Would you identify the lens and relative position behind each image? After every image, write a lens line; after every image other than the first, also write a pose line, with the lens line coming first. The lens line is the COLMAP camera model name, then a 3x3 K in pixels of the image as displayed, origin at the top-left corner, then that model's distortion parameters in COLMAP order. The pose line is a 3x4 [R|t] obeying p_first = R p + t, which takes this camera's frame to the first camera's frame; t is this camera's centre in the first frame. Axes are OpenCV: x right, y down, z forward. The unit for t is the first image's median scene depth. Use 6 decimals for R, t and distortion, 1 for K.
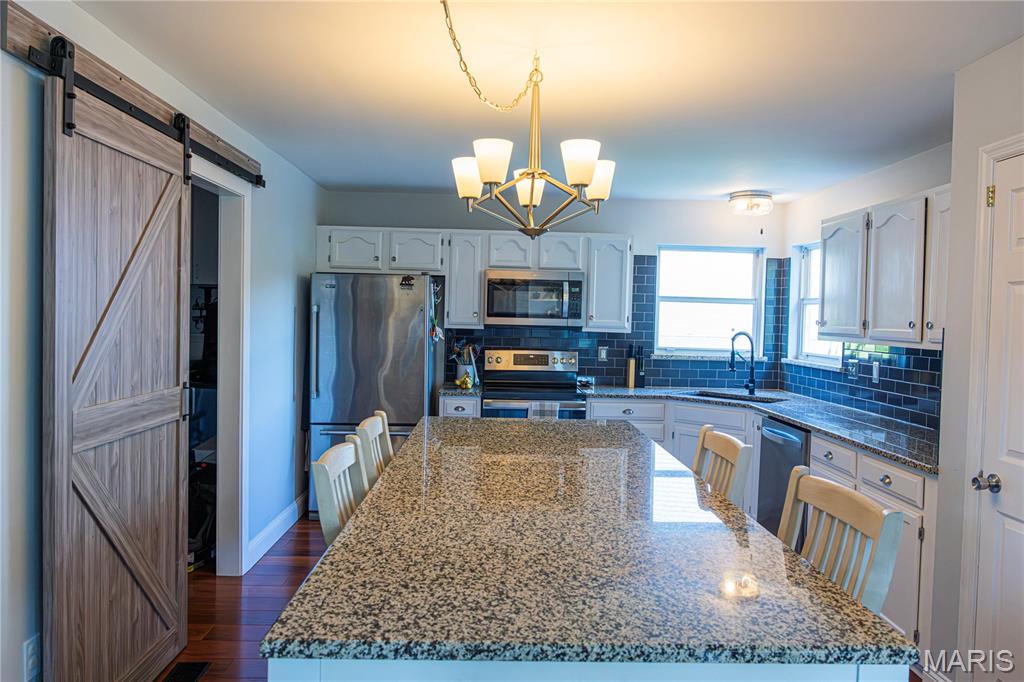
lens RADIAL K [[694.7, 0, 512.0], [0, 694.7, 340.6], [0, 0, 1]] dist [0.006144, -0.013745]
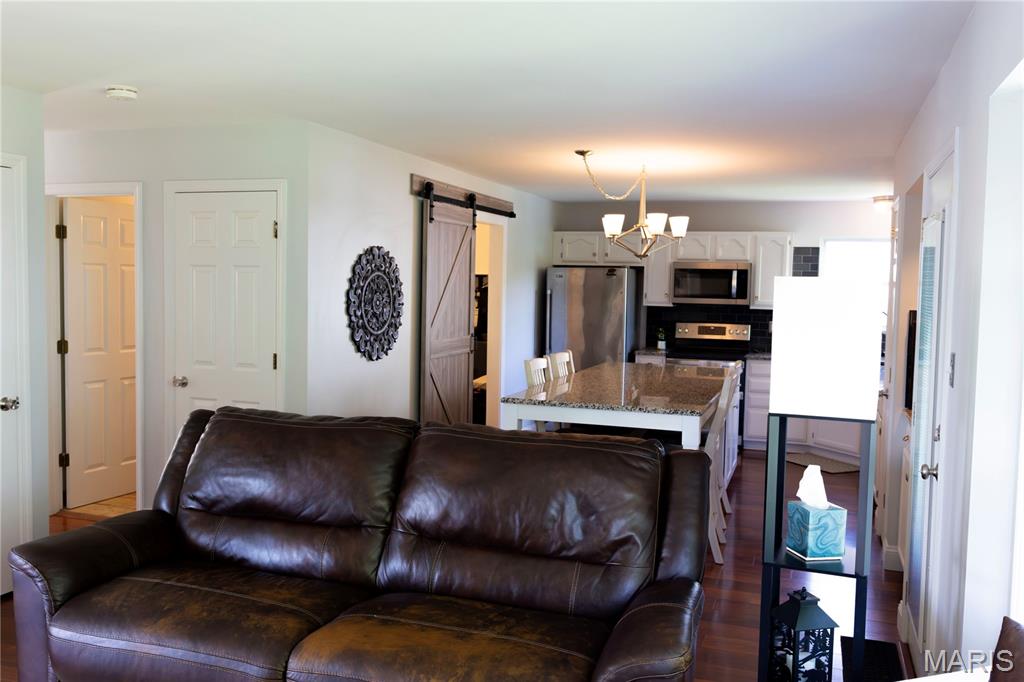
lens RADIAL K [[846.4, 0, 511.0], [0, 846.4, 340.7], [0, 0, 1]] dist [-0.004428, -0.004036]
pose [[0.932297, 0.019345, -0.361177, 0.260312], [-0.011020, 0.999624, 0.025095, 0.011528], [0.361527, -0.019415, 0.932159, -0.627297]]
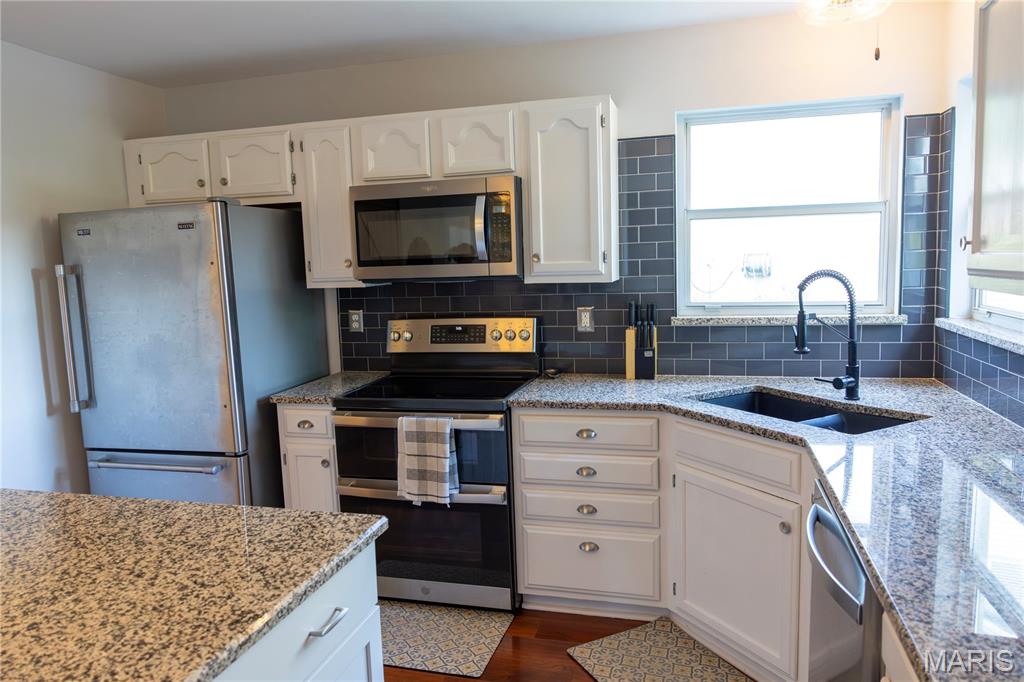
lens RADIAL K [[694.7, 0, 513.9], [0, 694.7, 339.3], [0, 0, 1]] dist [0.006144, -0.013745]
pose [[0.955783, -0.022678, -0.293196, 0.261287], [0.046434, 0.996153, 0.074317, -0.010703], [0.290382, -0.084645, 0.953160, 0.469436]]
